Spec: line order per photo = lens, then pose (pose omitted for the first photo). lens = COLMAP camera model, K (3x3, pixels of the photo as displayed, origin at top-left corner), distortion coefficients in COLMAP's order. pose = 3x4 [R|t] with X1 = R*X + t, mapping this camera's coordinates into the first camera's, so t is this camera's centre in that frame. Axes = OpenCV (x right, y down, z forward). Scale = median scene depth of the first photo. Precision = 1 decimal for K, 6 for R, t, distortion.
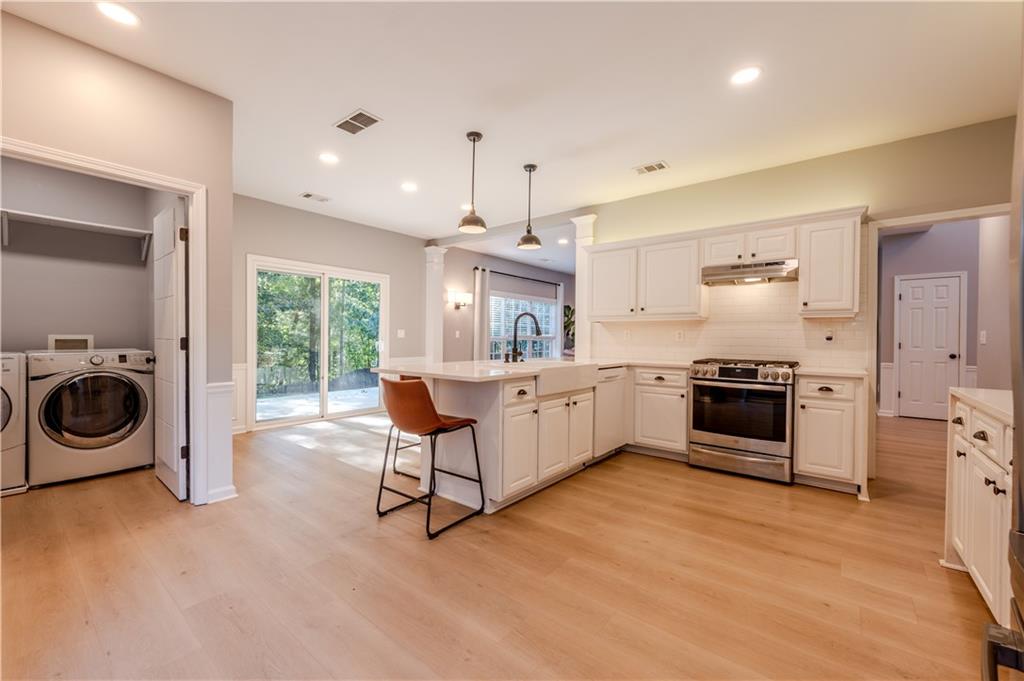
lens RADIAL K [[412.2, 0, 512.7], [0, 412.2, 341.5], [0, 0, 1]] dist [0.003476, -0.000502]
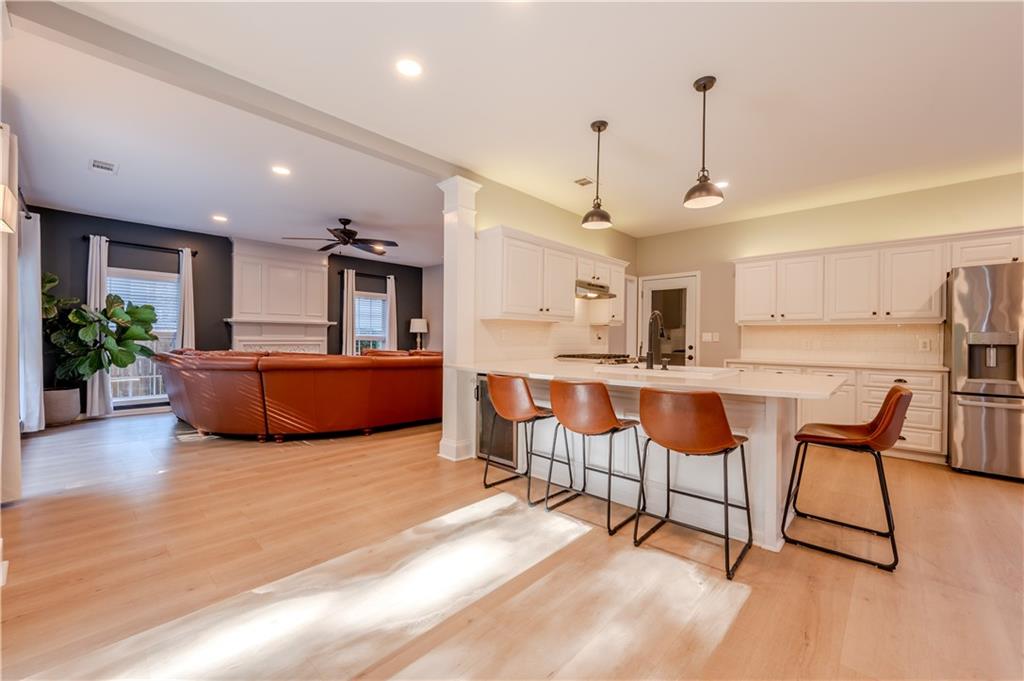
lens RADIAL K [[412.2, 0, 514.5], [0, 412.2, 340.2], [0, 0, 1]] dist [0.003476, -0.000502]
pose [[0.074627, -0.005716, 0.997195, -0.883655], [0.001001, 0.999983, 0.005657, -0.009254], [-0.997211, 0.000576, 0.074631, 1.271160]]
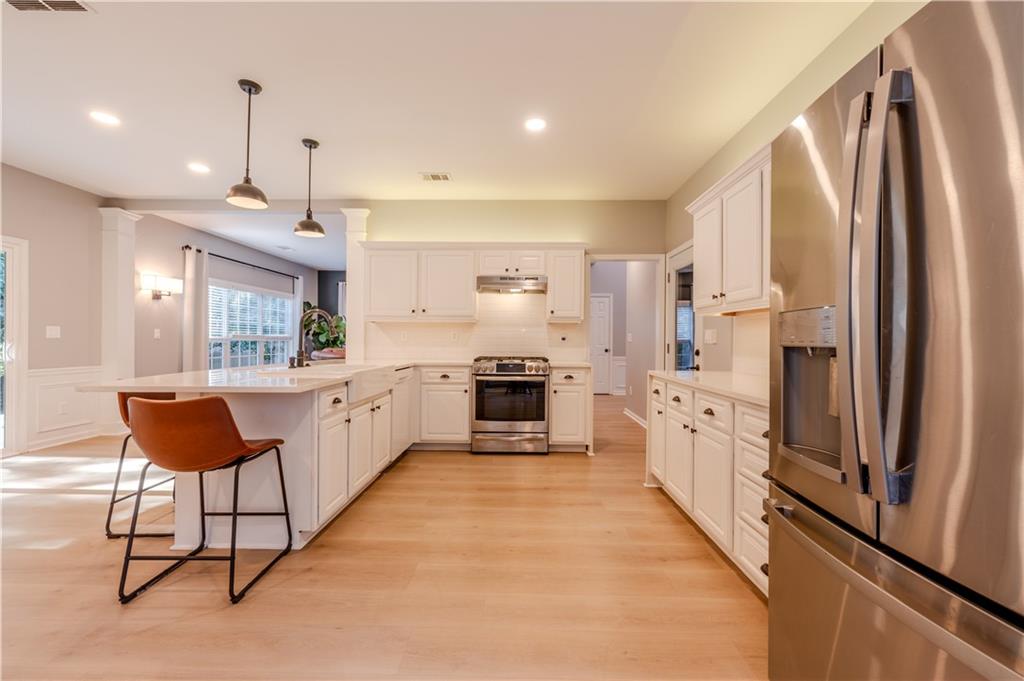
lens RADIAL K [[412.2, 0, 513.5], [0, 412.2, 341.9], [0, 0, 1]] dist [0.003476, -0.000502]
pose [[0.792240, -0.006678, 0.610173, -0.175232], [0.005726, 0.999977, 0.003510, -0.002871], [-0.610182, 0.000713, 0.792261, 0.054646]]
